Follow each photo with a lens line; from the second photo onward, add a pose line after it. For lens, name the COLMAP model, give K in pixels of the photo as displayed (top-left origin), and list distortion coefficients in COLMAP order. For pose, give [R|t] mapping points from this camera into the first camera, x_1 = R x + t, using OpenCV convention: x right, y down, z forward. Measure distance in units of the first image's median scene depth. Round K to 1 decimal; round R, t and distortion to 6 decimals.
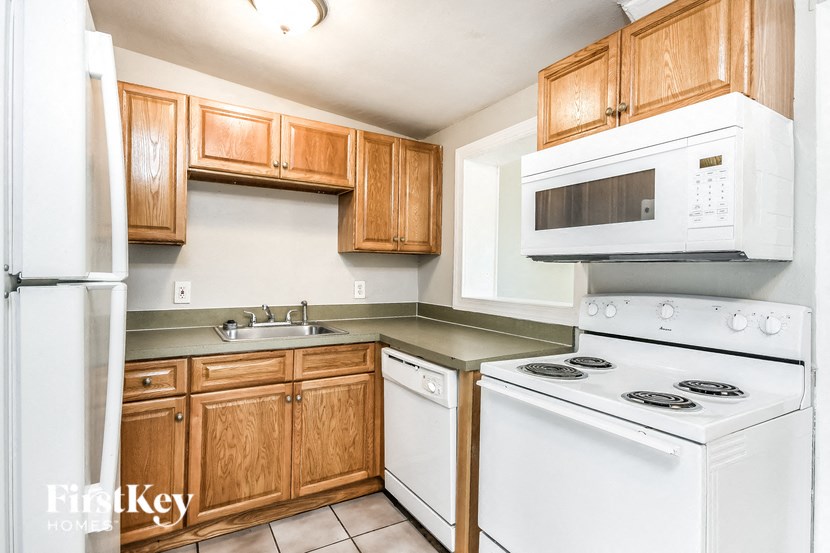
lens RADIAL K [[413.6, 0, 410.1], [0, 413.6, 273.2], [0, 0, 1]] dist [0.002349, 0.000922]
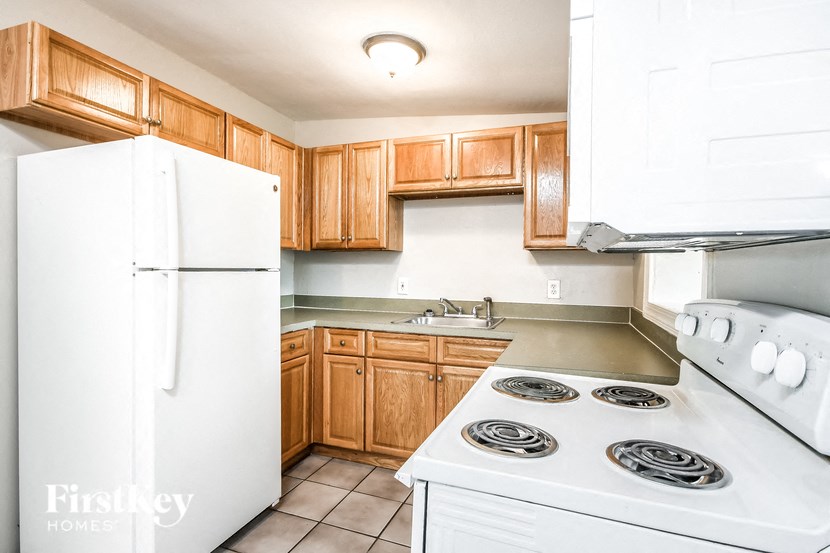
lens RADIAL K [[413.6, 0, 412.5], [0, 413.6, 275.8], [0, 0, 1]] dist [0.002349, 0.000922]
pose [[0.635647, 0.009884, -0.771917, 0.569715], [-0.006112, 0.999951, 0.007772, 0.005093], [0.771956, -0.000222, 0.635676, 0.205424]]
